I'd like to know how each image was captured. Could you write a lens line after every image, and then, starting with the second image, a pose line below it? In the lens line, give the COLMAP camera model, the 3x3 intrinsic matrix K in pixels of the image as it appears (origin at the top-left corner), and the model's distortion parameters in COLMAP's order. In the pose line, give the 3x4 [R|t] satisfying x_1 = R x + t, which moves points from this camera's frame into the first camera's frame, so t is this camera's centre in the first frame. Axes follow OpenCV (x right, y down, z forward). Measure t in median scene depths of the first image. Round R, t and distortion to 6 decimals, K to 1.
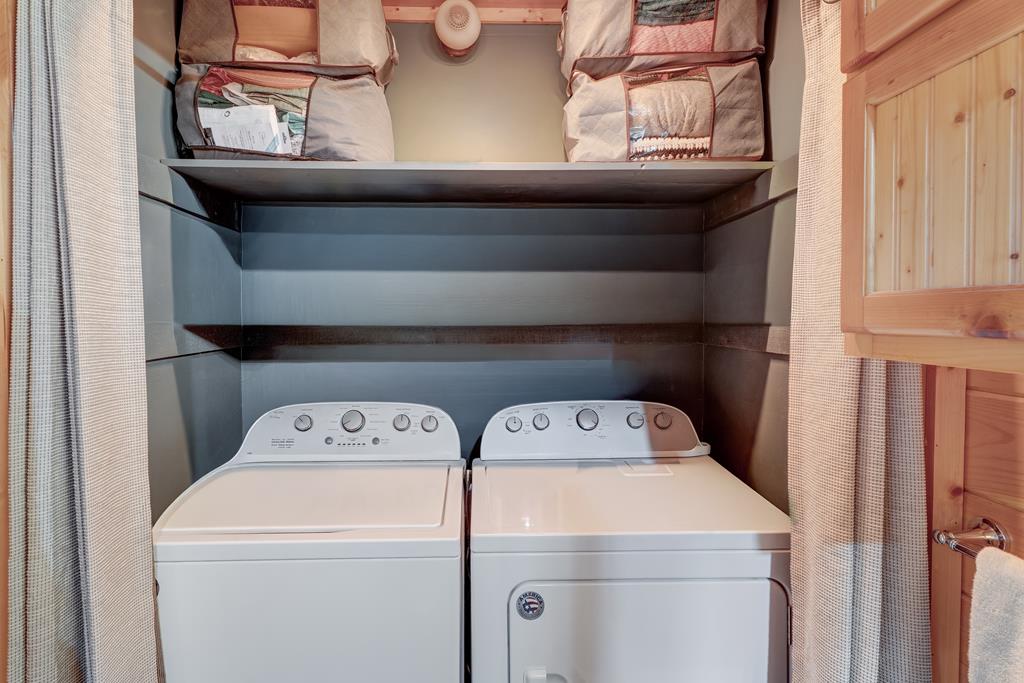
lens RADIAL K [[484.1, 0, 513.6], [0, 484.1, 317.6], [0, 0, 1]] dist [0.000992, 0.000167]
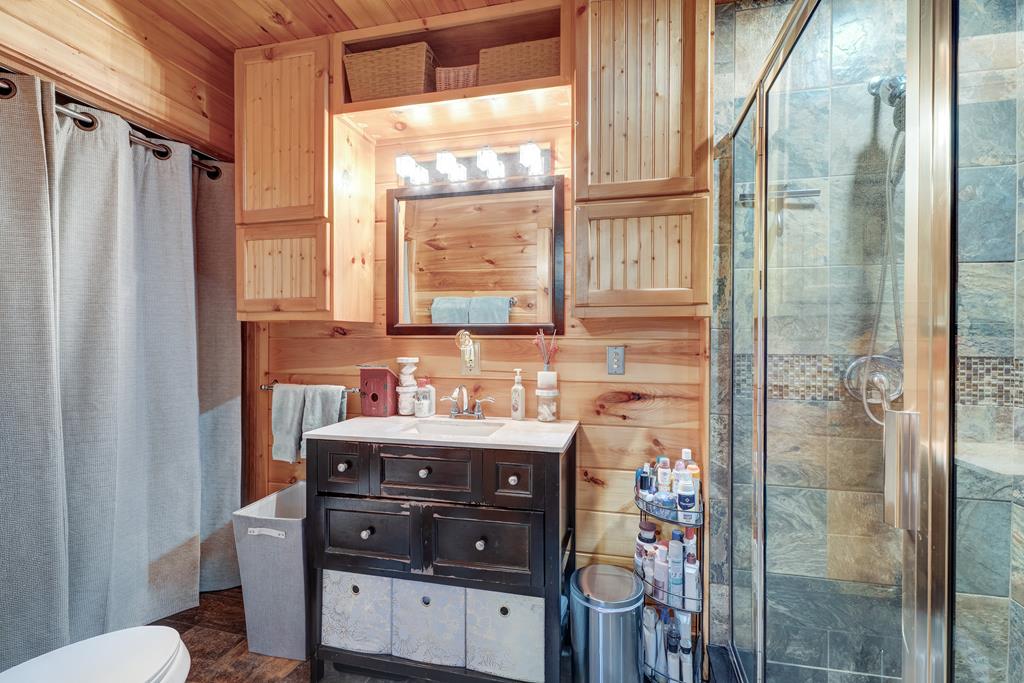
lens RADIAL K [[457.8, 0, 518.1], [0, 457.8, 339.5], [0, 0, 1]] dist [0.001980, 0.000354]
pose [[0.282075, -0.005723, 0.959375, -1.738134], [0.011037, 0.999935, 0.002720, 0.237806], [-0.959329, 0.009821, 0.282120, -1.642646]]
